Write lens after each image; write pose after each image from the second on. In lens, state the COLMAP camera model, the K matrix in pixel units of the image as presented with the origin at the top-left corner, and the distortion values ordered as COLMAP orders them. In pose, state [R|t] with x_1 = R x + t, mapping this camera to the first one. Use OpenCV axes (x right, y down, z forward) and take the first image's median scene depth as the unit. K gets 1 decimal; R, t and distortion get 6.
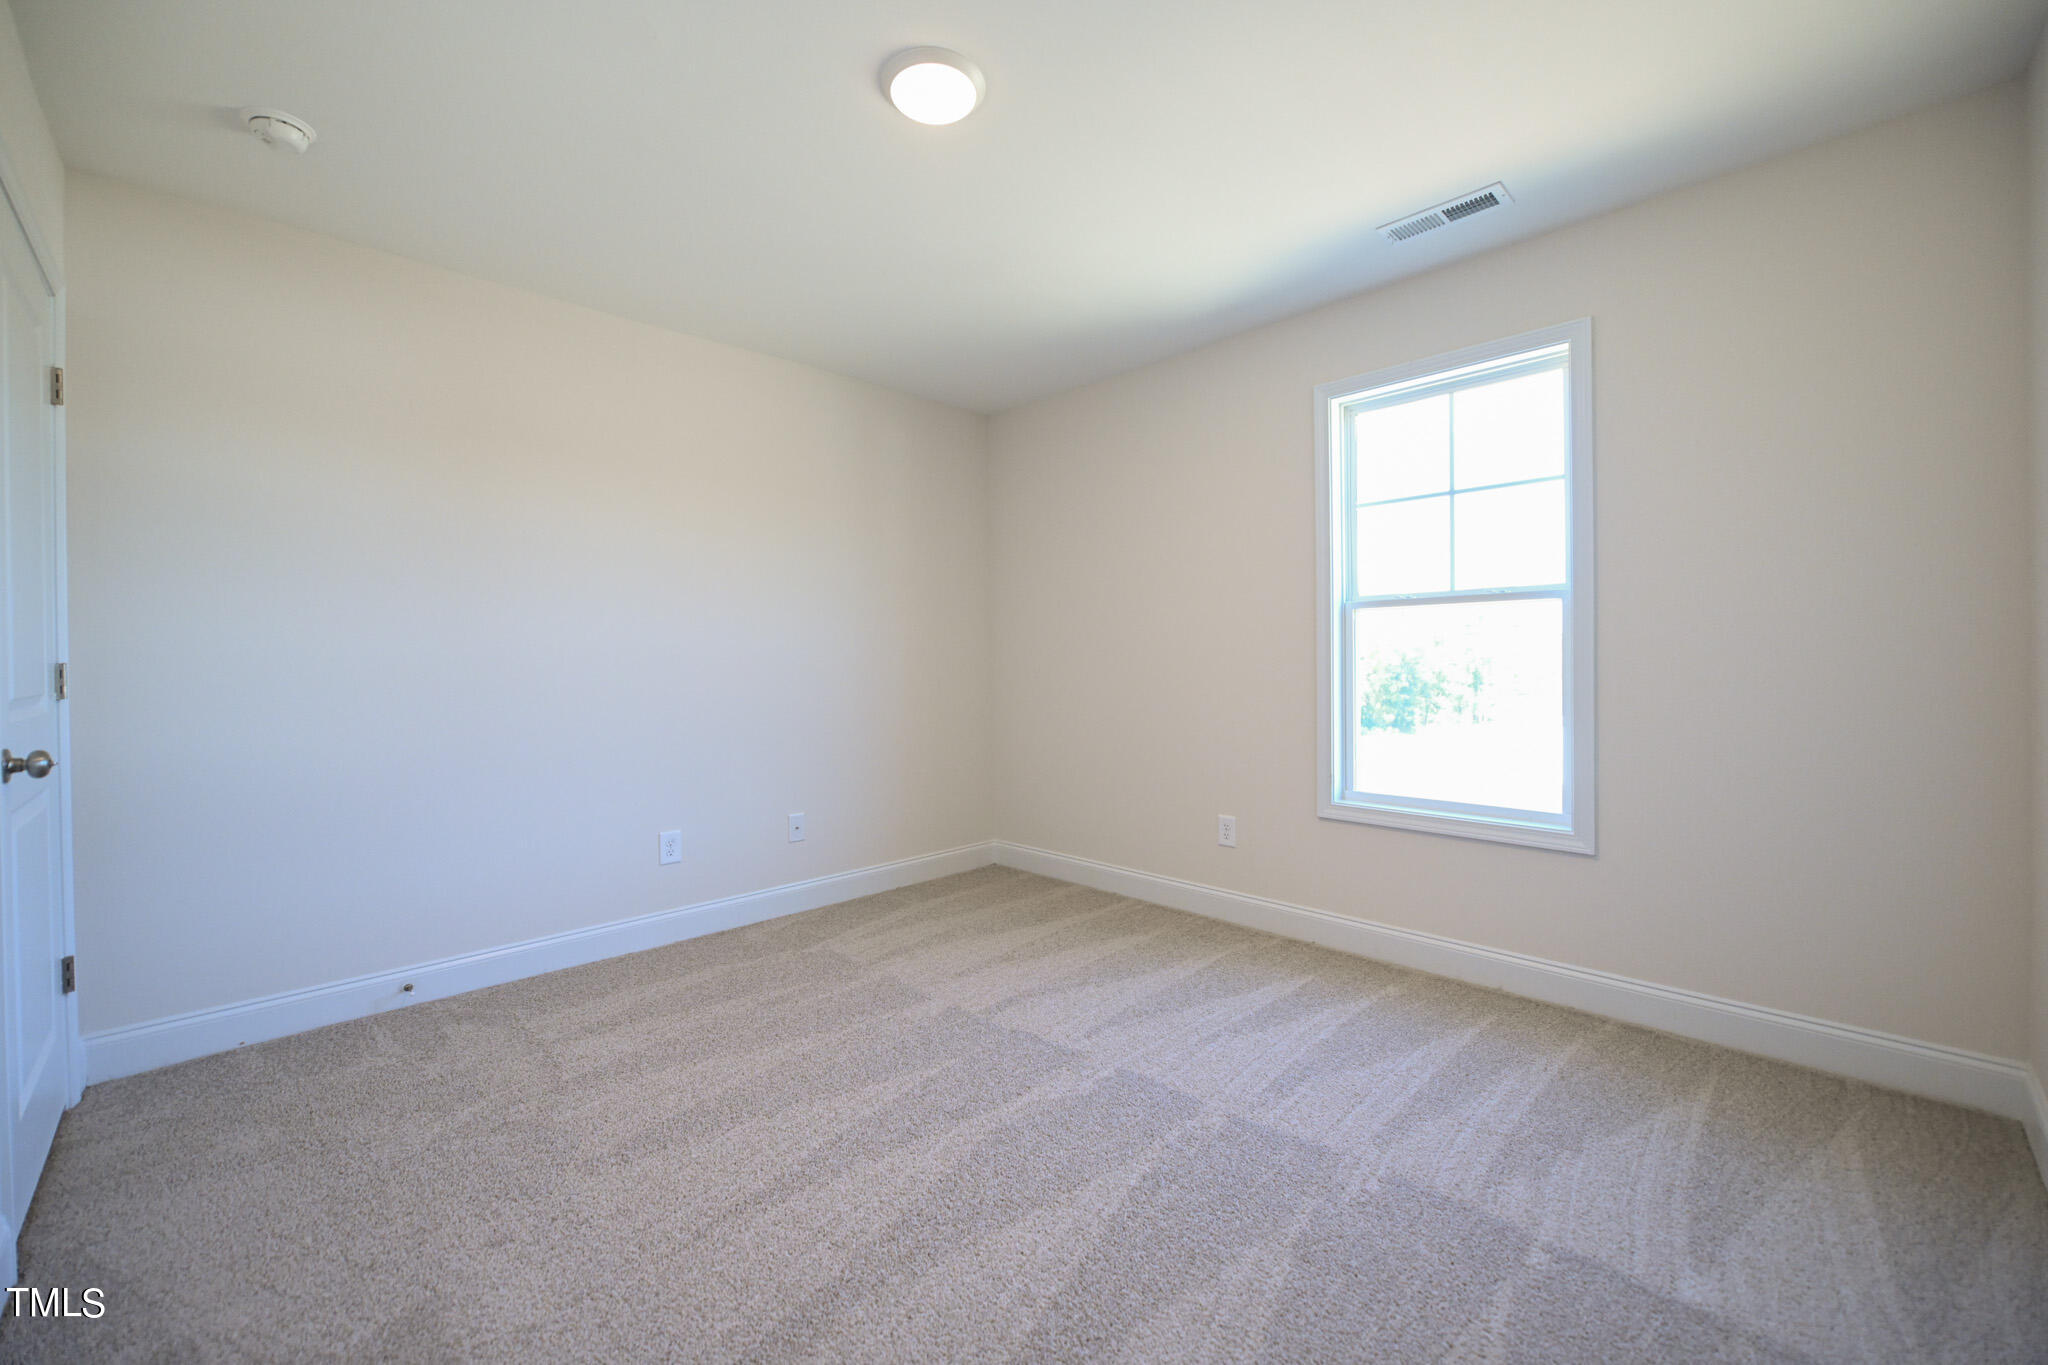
lens RADIAL K [[822.2, 0, 1020.6], [0, 822.2, 667.8], [0, 0, 1]] dist [-0.000954, -0.000198]
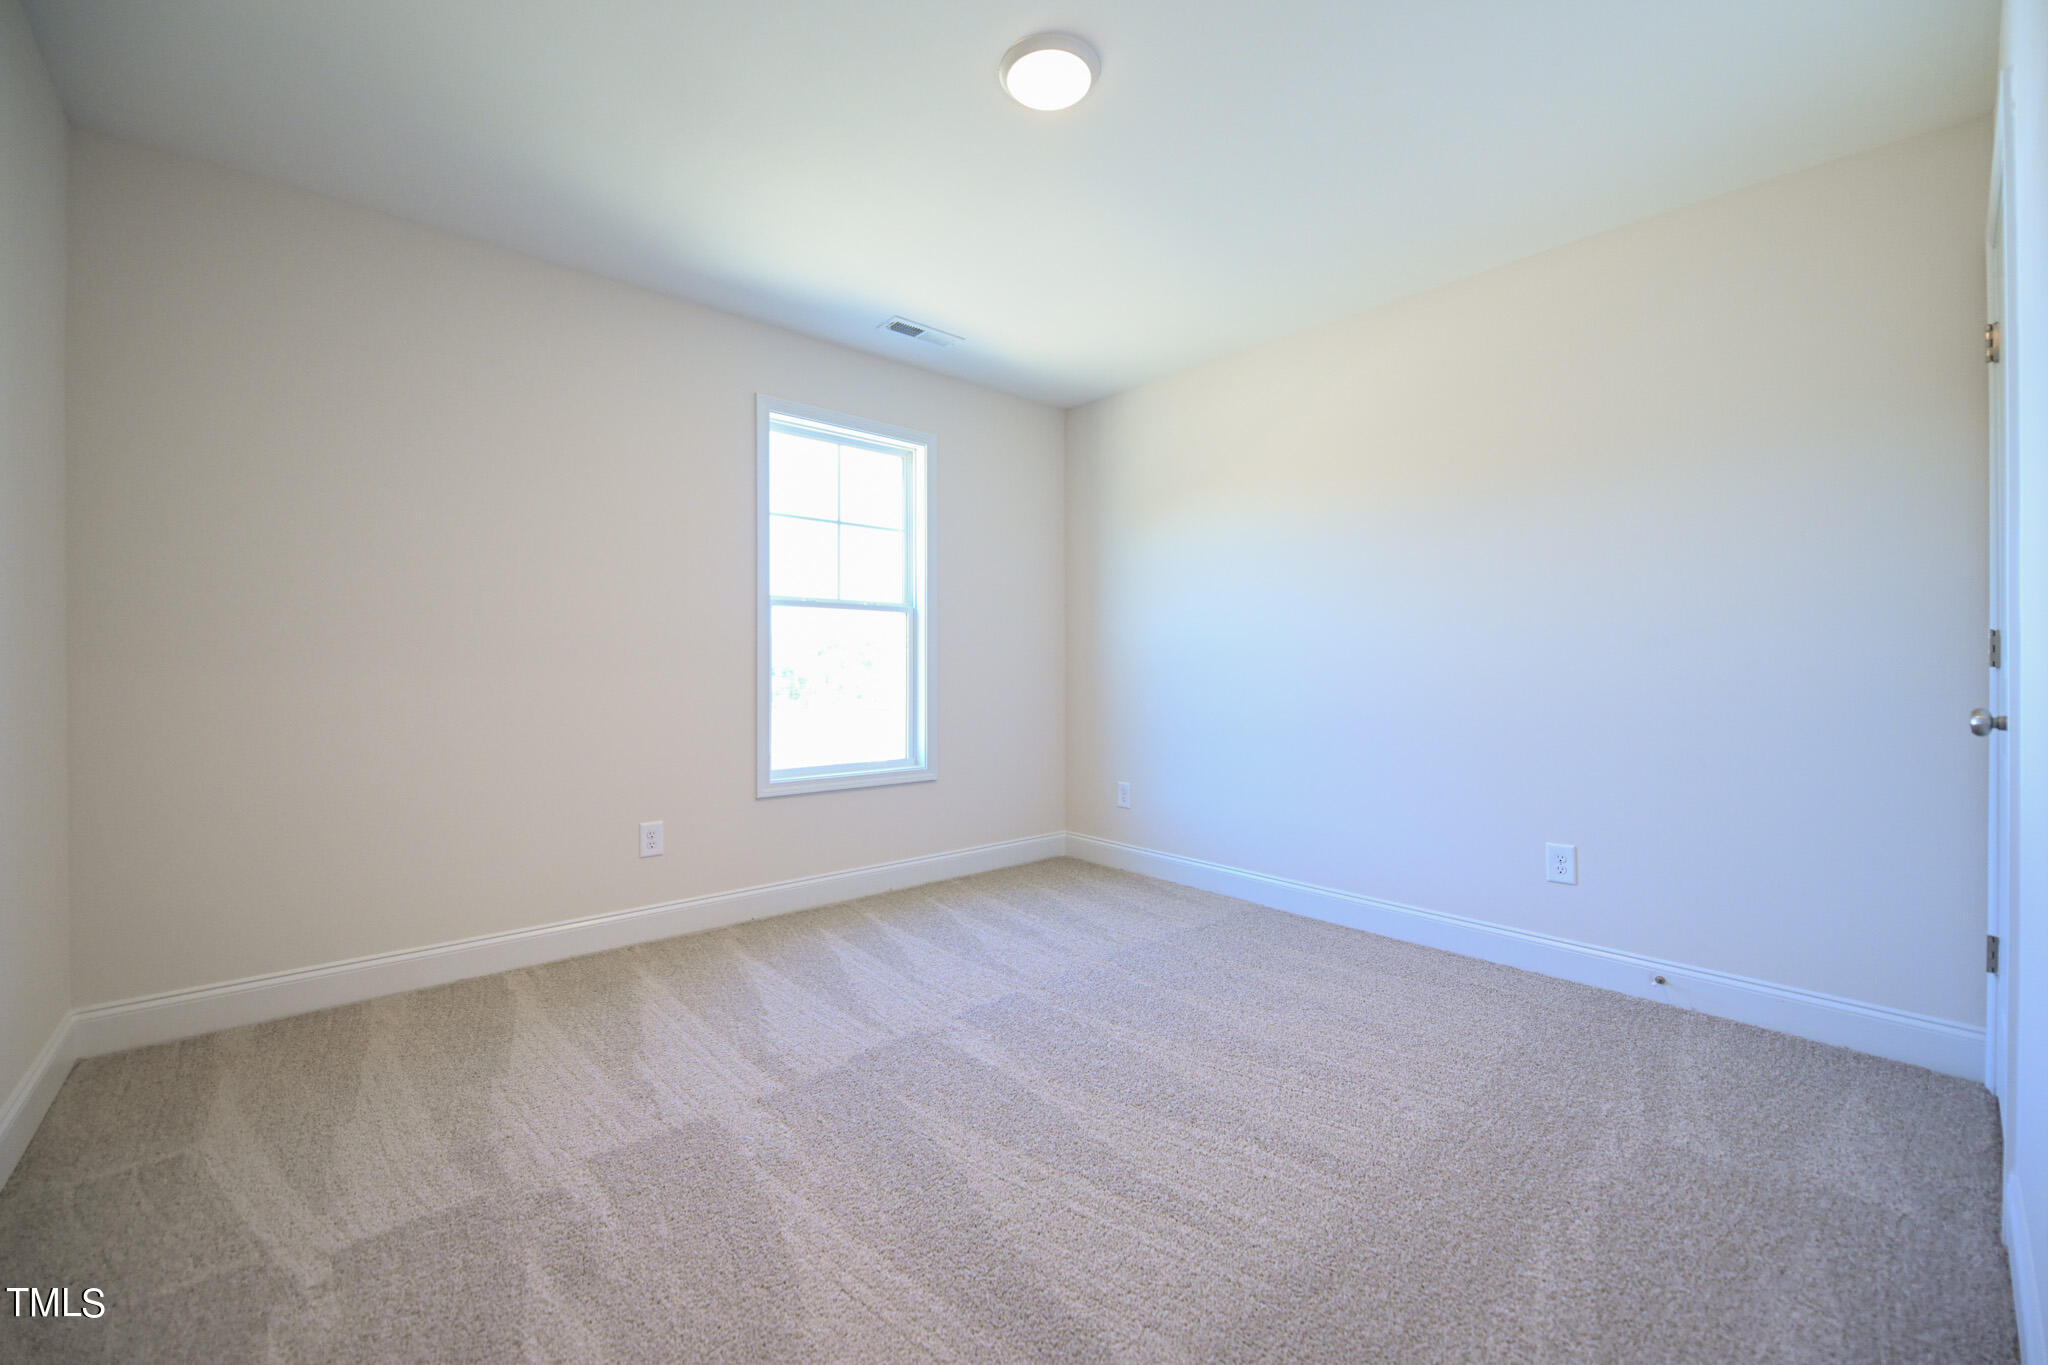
lens RADIAL K [[804.2, 0, 1019.7], [0, 804.2, 669.6], [0, 0, 1]] dist [-0.001721, -0.000437]
pose [[0.058722, 0.011927, 0.998203, -0.713361], [0.010816, 0.999862, -0.012583, 0.035210], [-0.998216, 0.011536, 0.058585, 0.652200]]
